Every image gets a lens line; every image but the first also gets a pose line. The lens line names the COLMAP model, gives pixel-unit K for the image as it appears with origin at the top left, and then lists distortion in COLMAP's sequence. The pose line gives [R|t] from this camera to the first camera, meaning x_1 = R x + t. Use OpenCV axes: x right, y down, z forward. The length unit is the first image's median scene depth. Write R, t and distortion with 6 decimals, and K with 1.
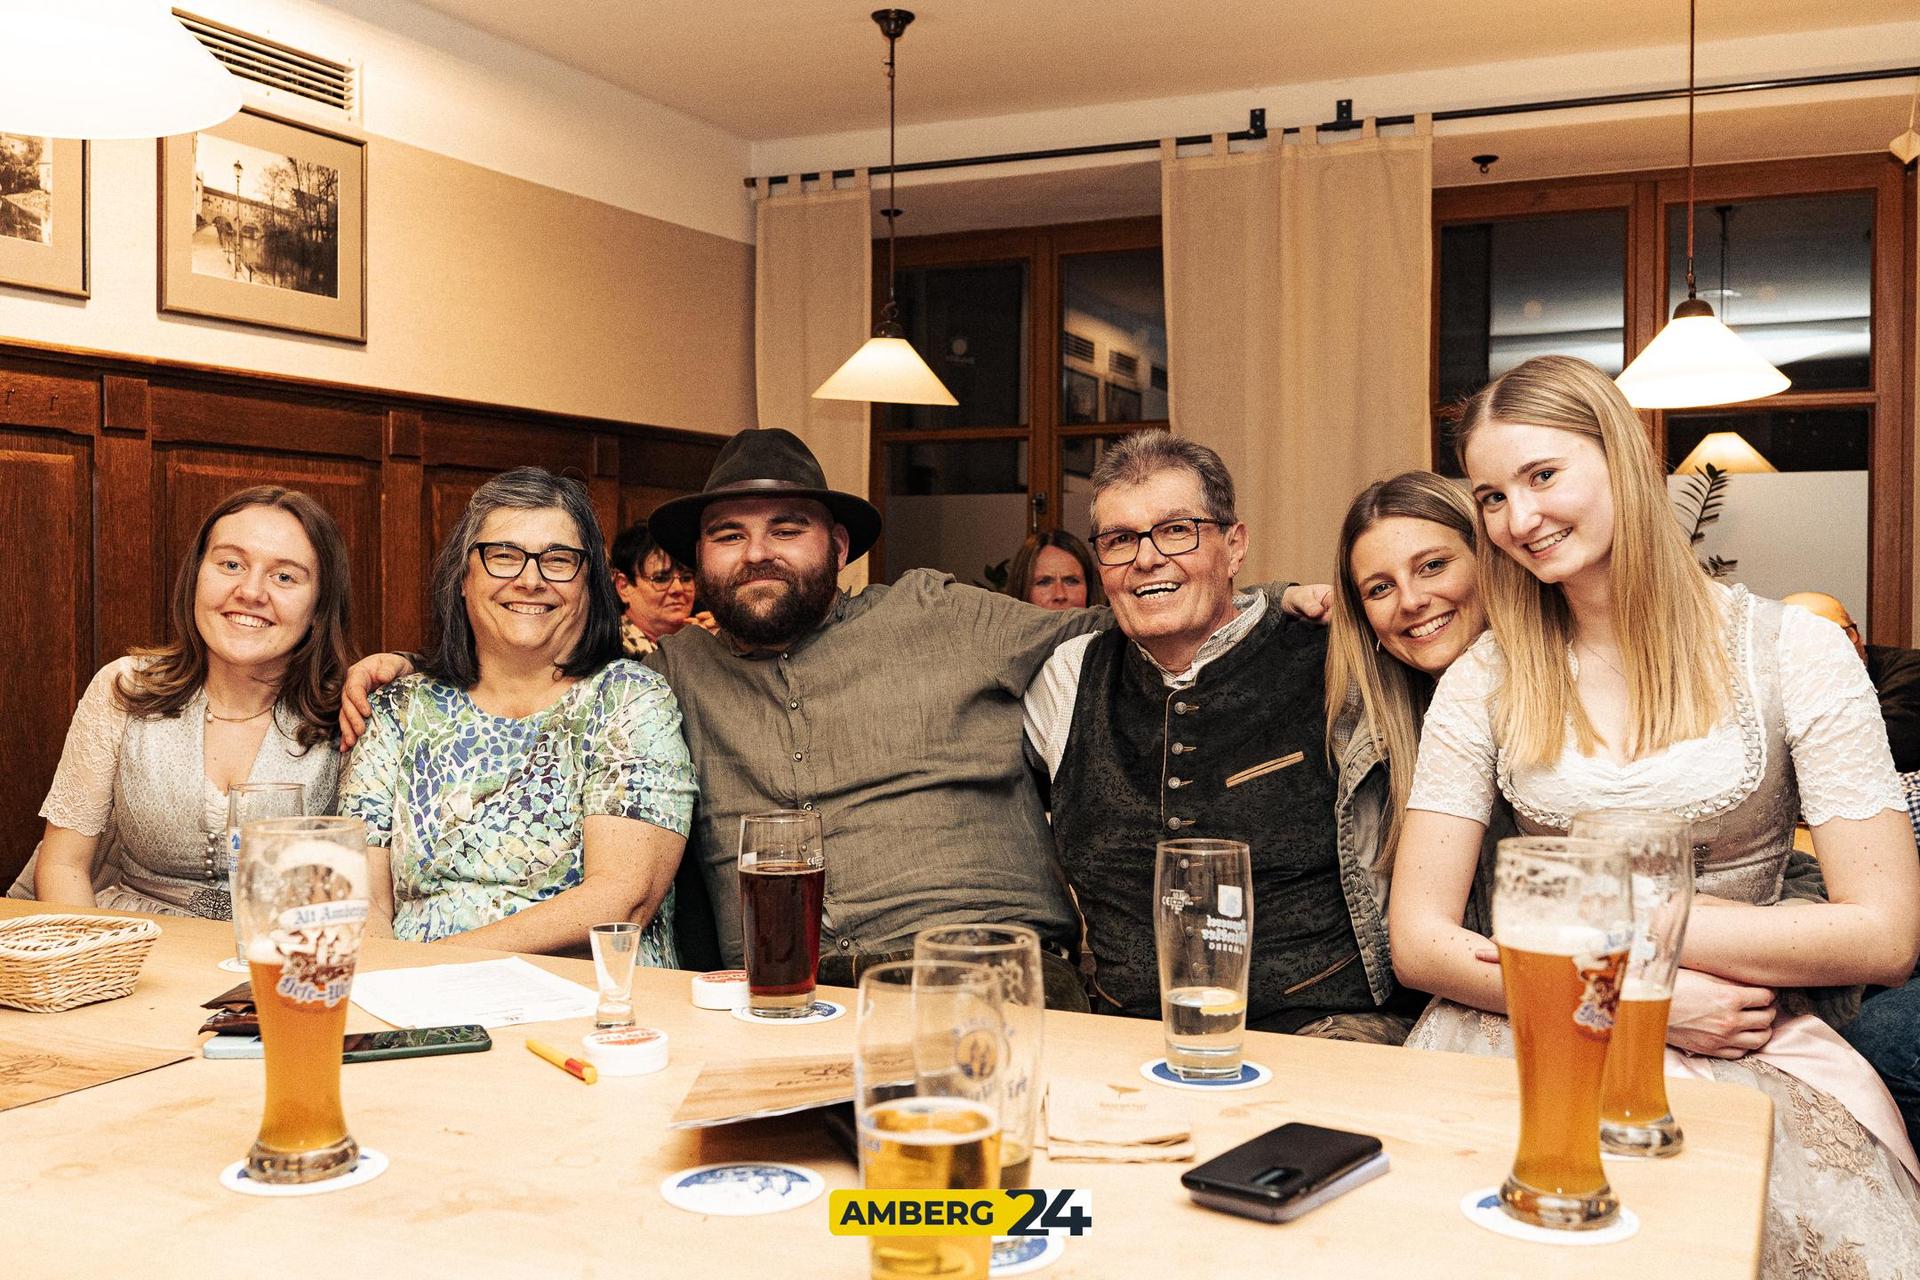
lens RADIAL K [[1883.1, 0, 960.0], [0, 1883.1, 640.0], [0, 0, 1]] dist [0.145183, -0.135067]
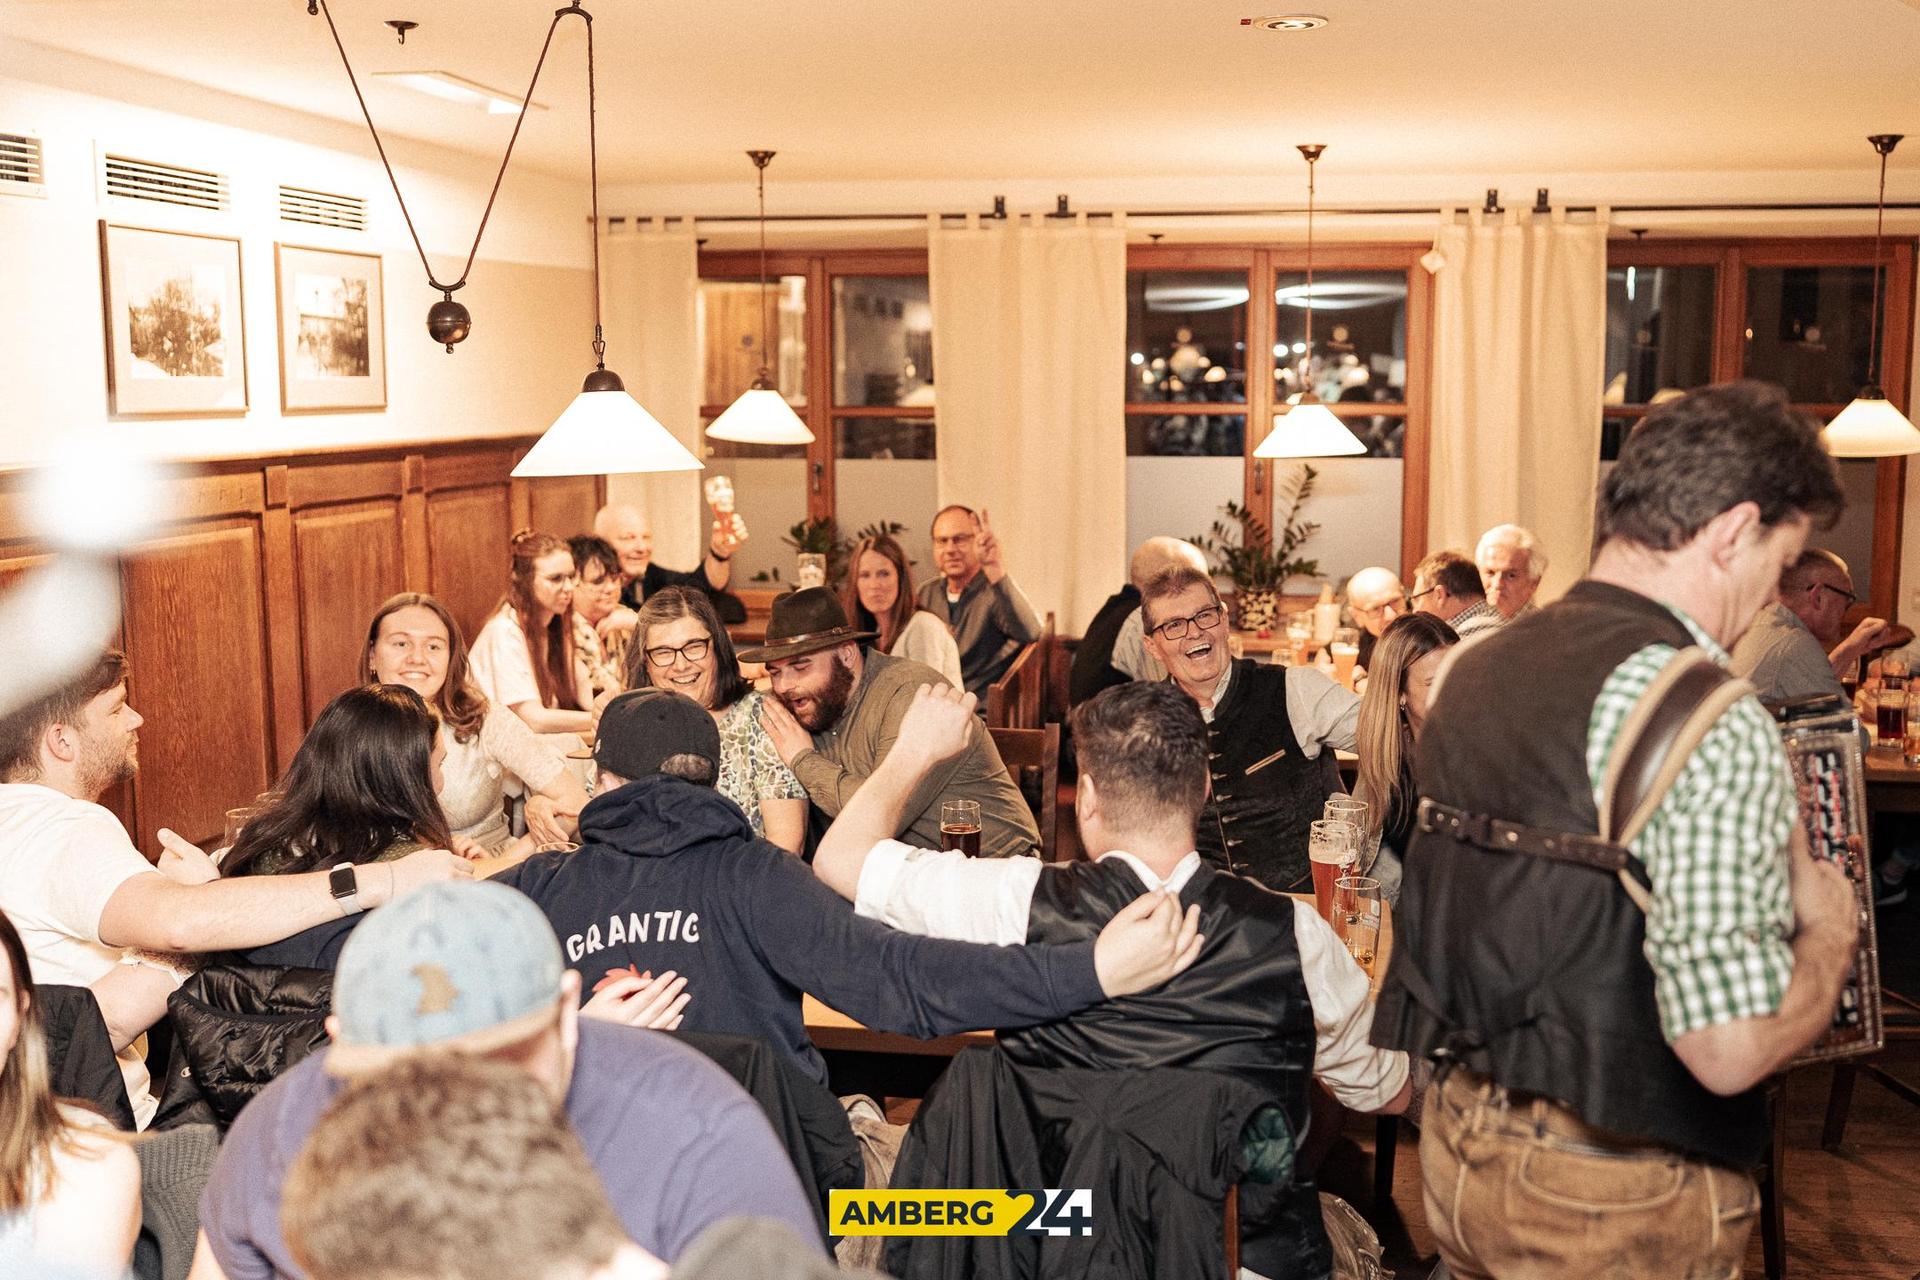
lens RADIAL K [[1883.1, 0, 960.0], [0, 1883.1, 640.0], [0, 0, 1]] dist [0.145183, -0.135067]
pose [[0.972169, -0.034536, 0.231720, -0.243469], [0.009936, 0.994263, 0.106501, -0.135426], [-0.234068, -0.101235, 0.966935, -0.410215]]
